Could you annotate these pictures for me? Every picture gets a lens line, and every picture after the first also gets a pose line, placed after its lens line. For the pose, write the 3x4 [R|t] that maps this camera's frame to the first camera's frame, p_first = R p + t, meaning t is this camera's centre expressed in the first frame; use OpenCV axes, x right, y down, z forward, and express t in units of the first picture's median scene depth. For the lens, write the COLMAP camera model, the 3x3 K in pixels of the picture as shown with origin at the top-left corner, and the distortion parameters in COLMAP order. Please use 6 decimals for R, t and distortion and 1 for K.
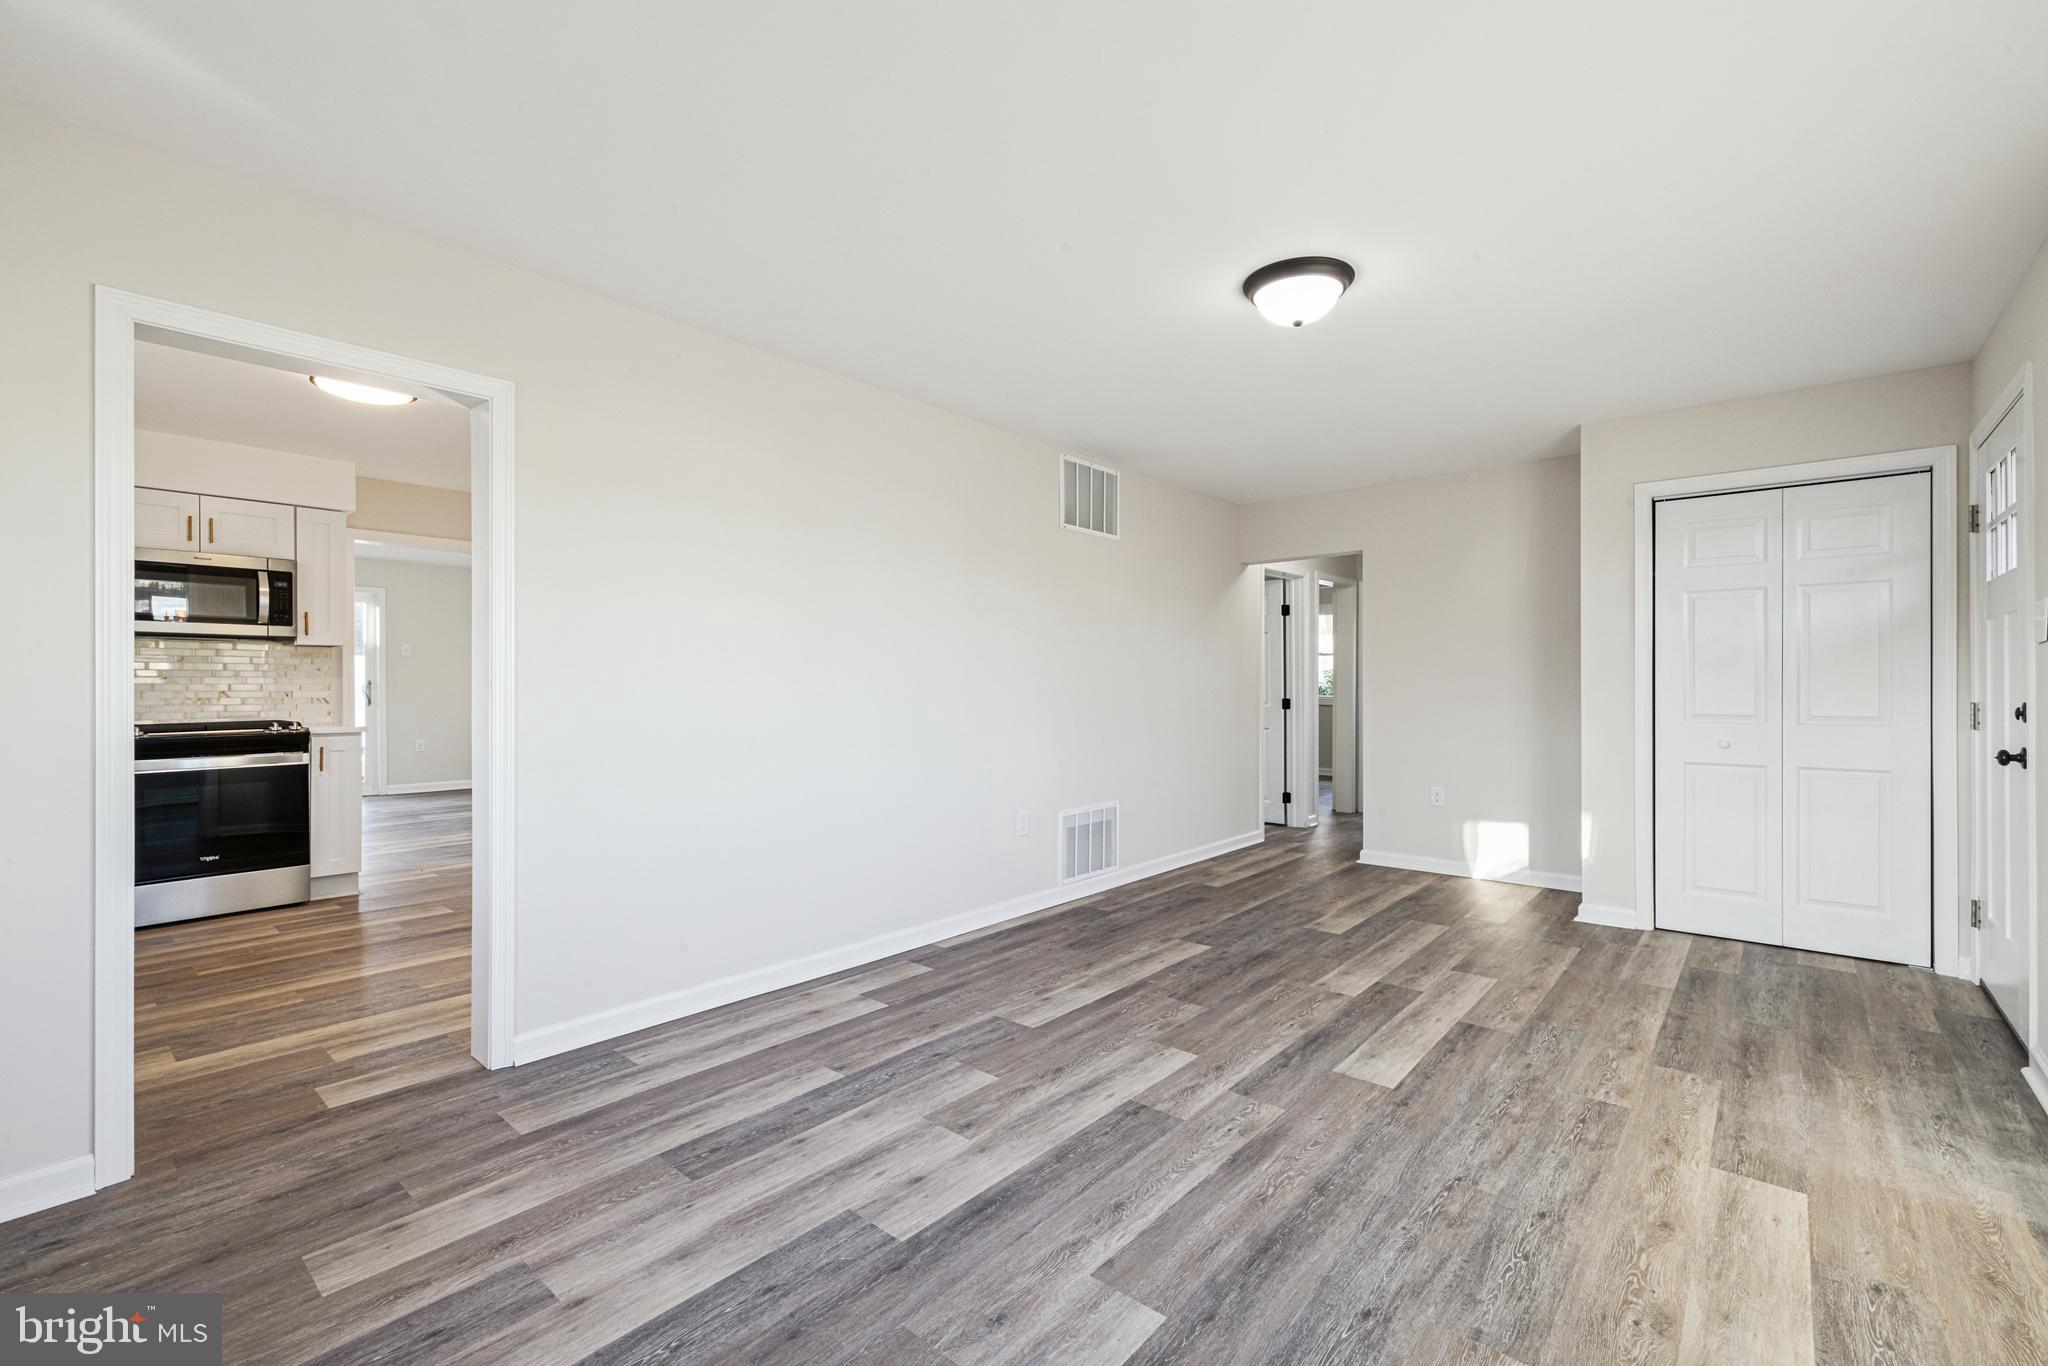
lens RADIAL K [[876.7, 0, 1039.4], [0, 876.7, 677.8], [0, 0, 1]] dist [0.002013, -0.000997]
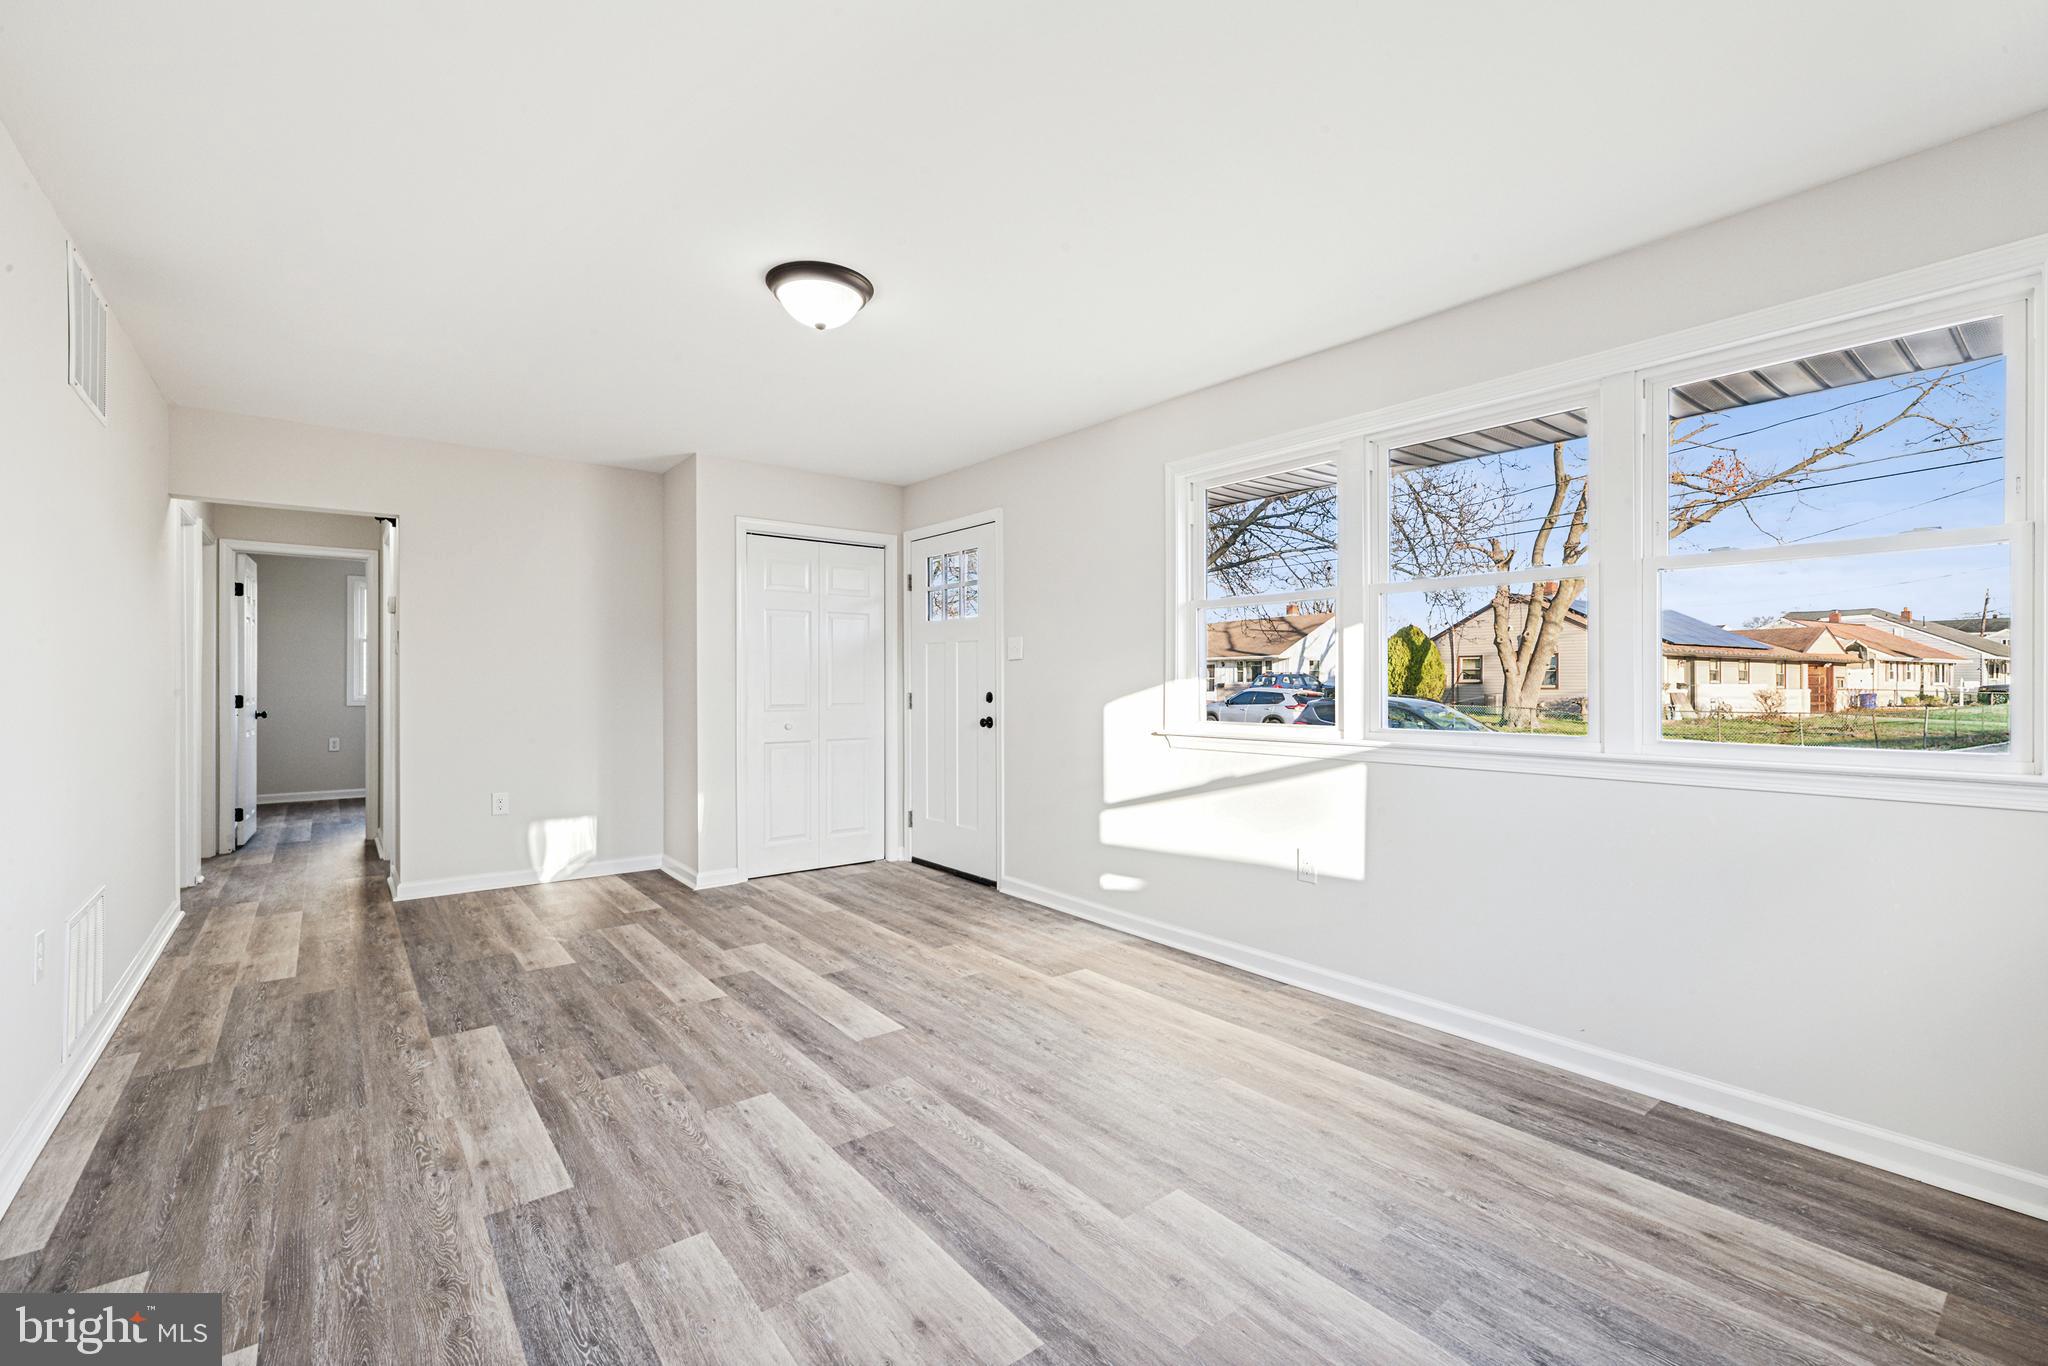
lens RADIAL K [[876.7, 0, 1027.5], [0, 876.7, 677.0], [0, 0, 1]] dist [0.002013, -0.000997]
pose [[0.192055, 0.005386, 0.981369, -0.528255], [-0.011175, 0.999932, -0.003301, 0.001423], [-0.981320, -0.010332, 0.192102, 0.456442]]
